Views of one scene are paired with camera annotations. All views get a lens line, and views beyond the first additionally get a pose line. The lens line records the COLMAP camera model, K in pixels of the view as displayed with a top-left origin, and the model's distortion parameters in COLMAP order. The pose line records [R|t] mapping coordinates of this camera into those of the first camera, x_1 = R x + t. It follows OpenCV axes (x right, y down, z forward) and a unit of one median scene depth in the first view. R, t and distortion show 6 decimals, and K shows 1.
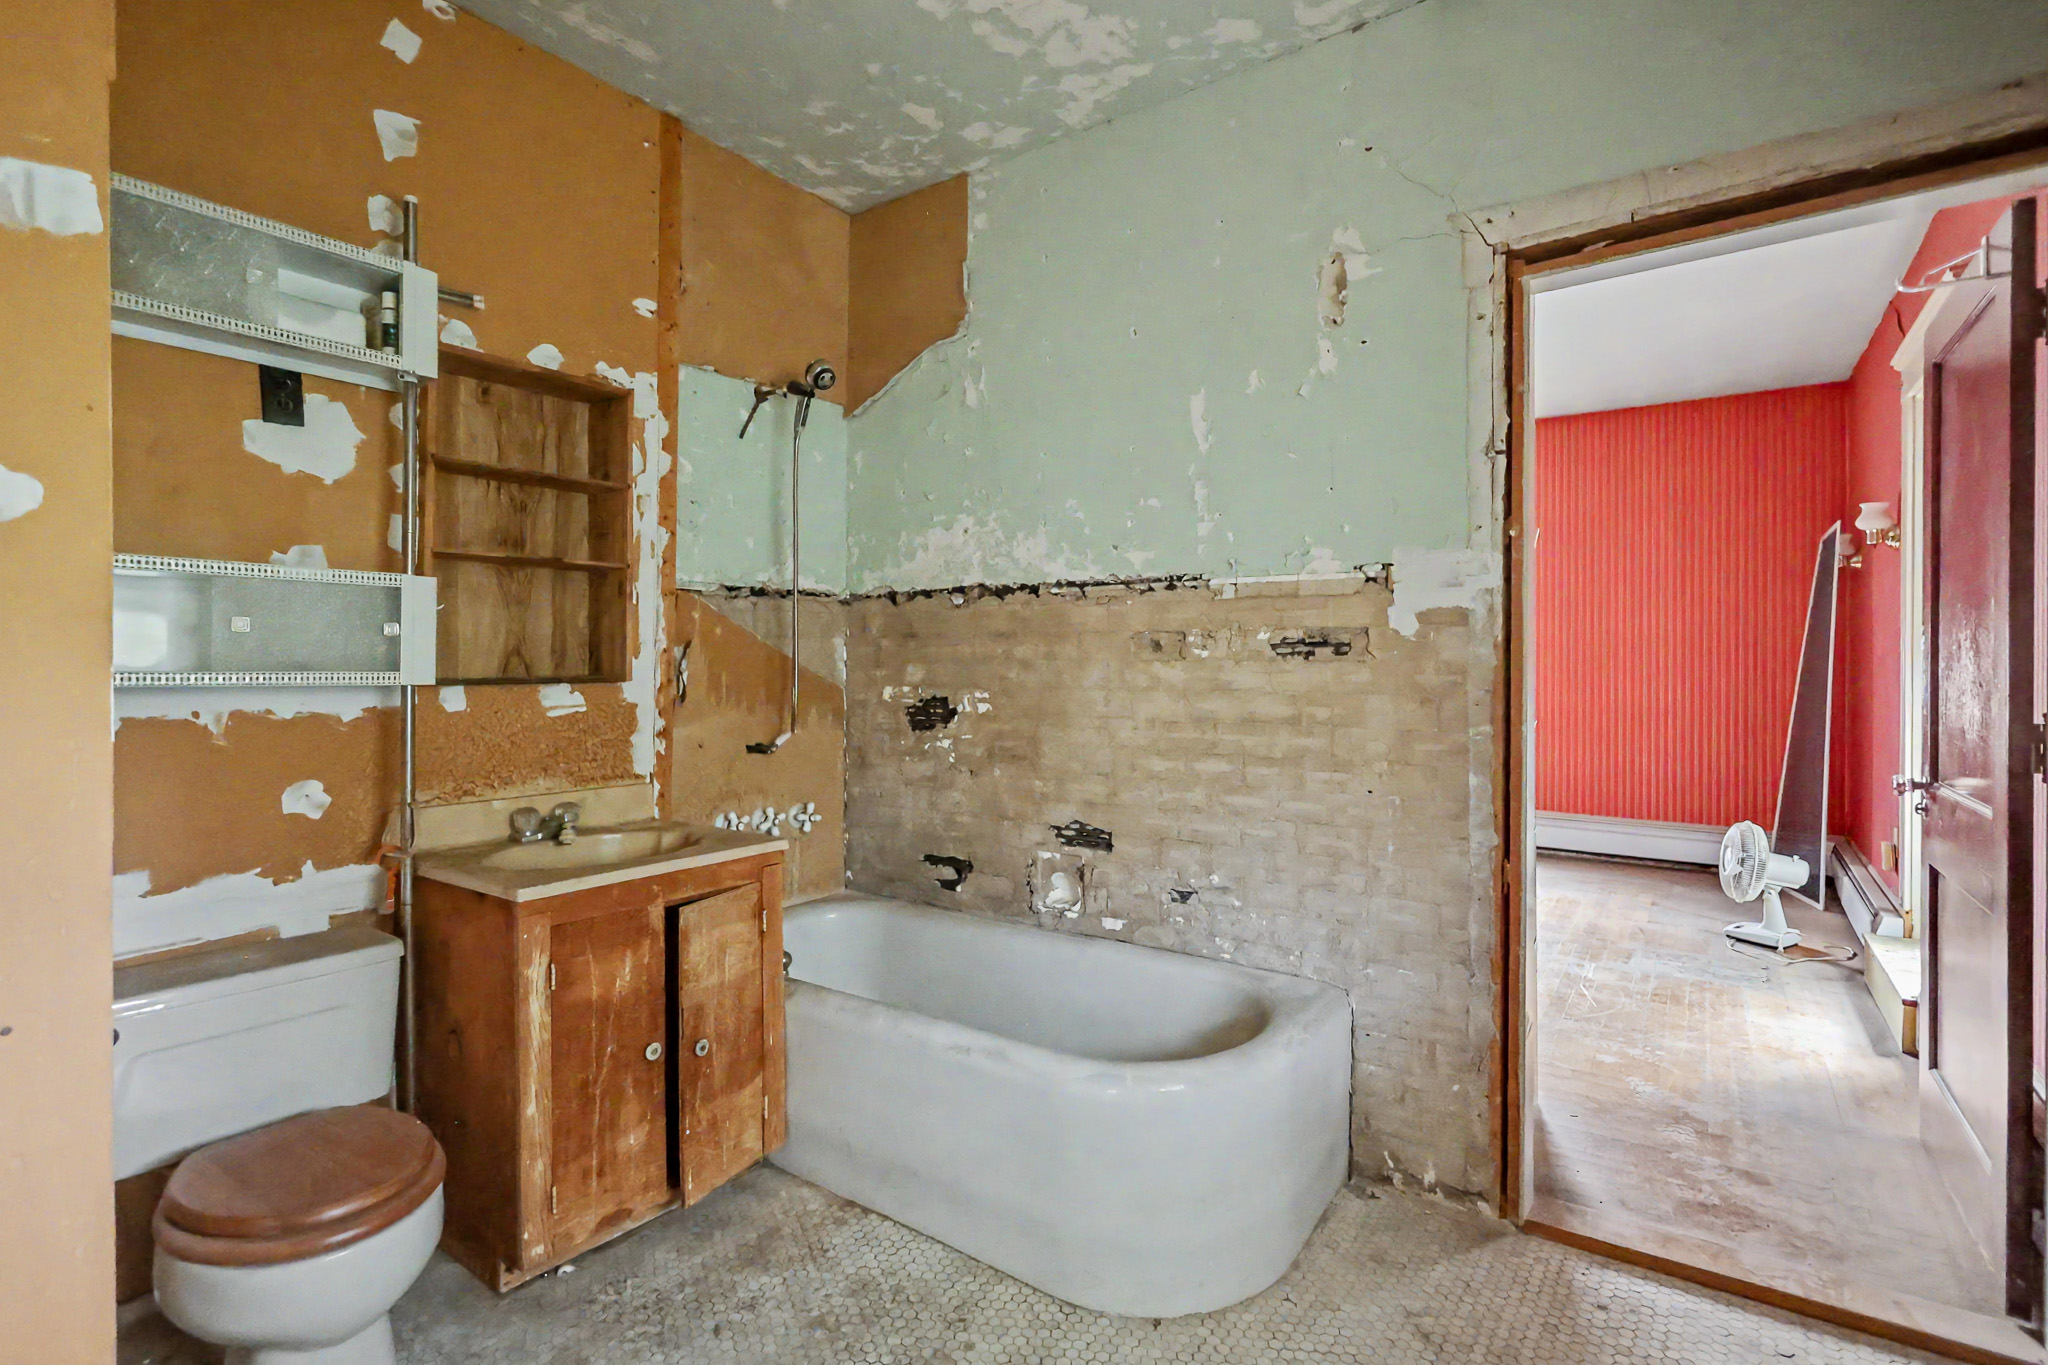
lens RADIAL K [[983.5, 0, 1035.6], [0, 983.5, 668.7], [0, 0, 1]] dist [-0.001120, 0.000191]
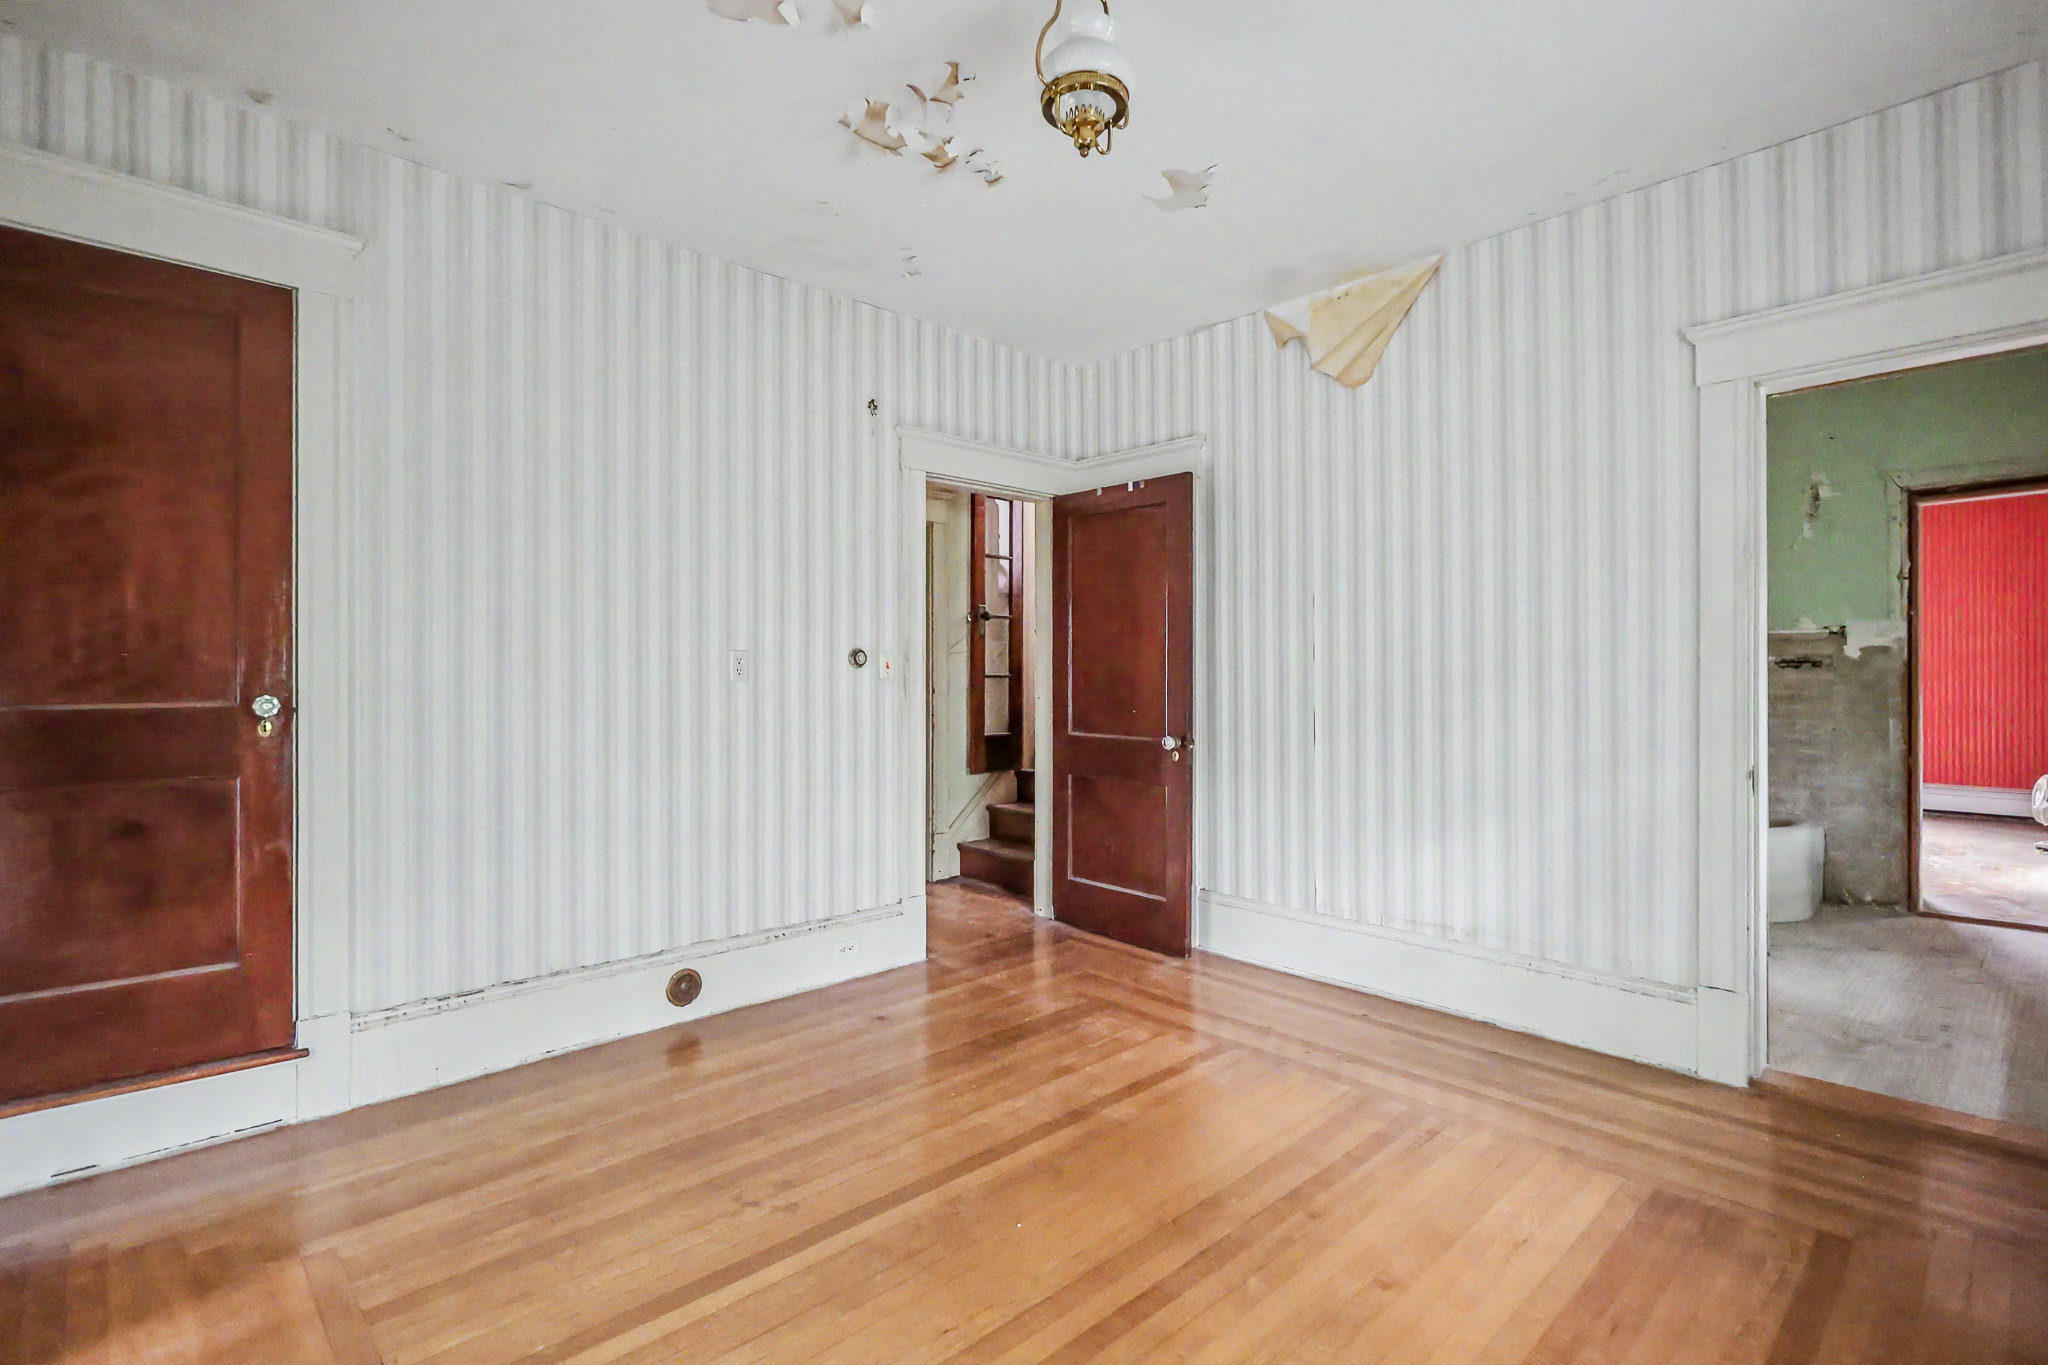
lens RADIAL K [[983.5, 0, 1005.1], [0, 983.5, 681.5], [0, 0, 1]] dist [-0.001120, 0.000191]
pose [[0.959222, 0.004004, -0.282626, -0.844596], [-0.008665, 0.999846, -0.015242, 0.070639], [0.282522, 0.017069, 0.959109, -1.690798]]
